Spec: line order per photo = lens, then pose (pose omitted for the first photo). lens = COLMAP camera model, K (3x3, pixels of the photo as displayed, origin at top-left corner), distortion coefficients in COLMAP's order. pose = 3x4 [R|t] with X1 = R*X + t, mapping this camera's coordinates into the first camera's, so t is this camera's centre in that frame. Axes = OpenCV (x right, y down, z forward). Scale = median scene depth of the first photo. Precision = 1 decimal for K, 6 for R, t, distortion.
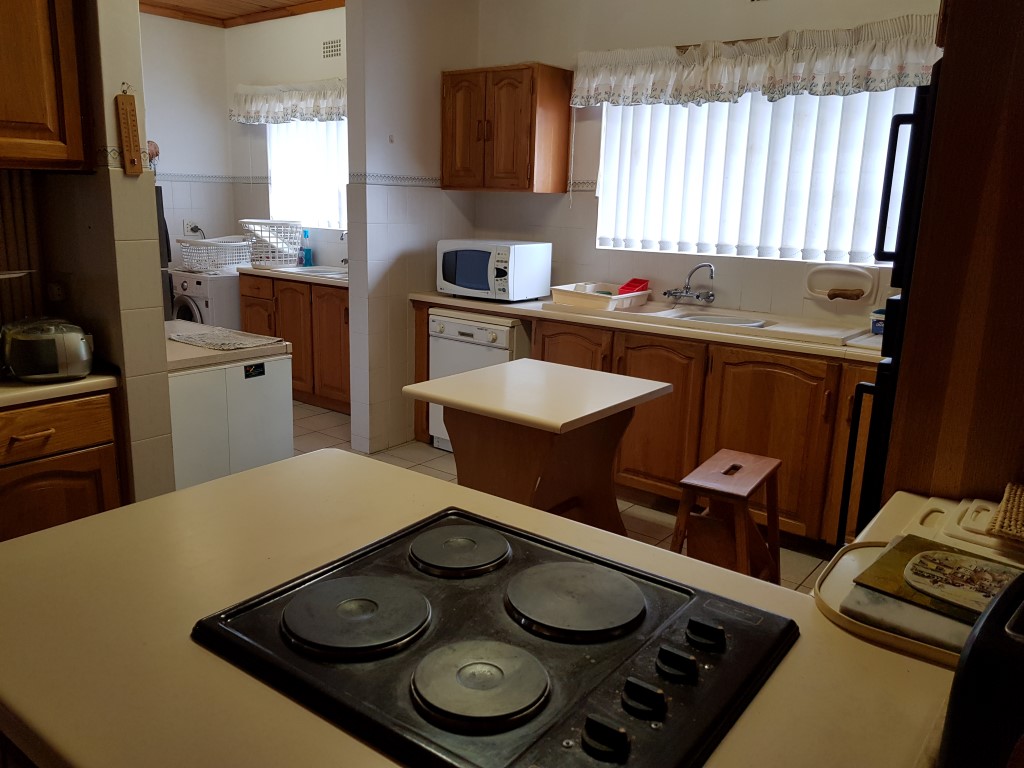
lens RADIAL K [[796.1, 0, 510.0], [0, 796.1, 374.1], [0, 0, 1]] dist [0.090170, -0.137907]
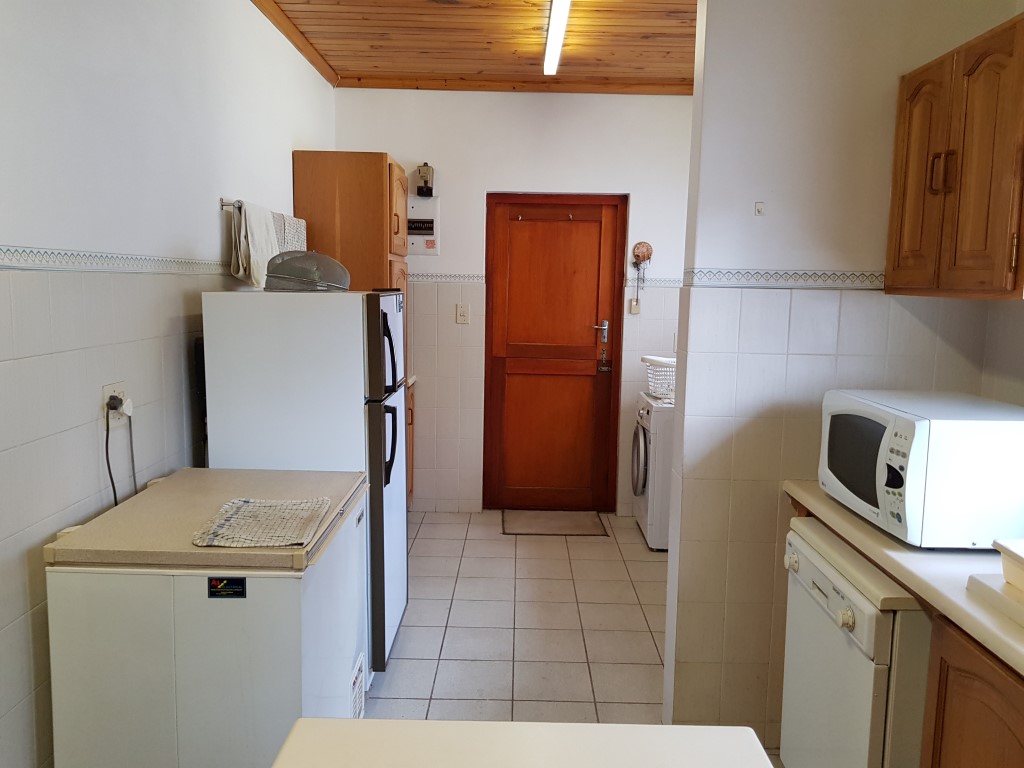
lens RADIAL K [[796.1, 0, 510.0], [0, 796.1, 374.1], [0, 0, 1]] dist [0.090170, -0.137907]
pose [[0.611363, 0.074351, -0.787849, 0.158846], [-0.174584, 0.983719, -0.042641, -0.098303], [0.771852, 0.163615, 0.614390, 0.427697]]
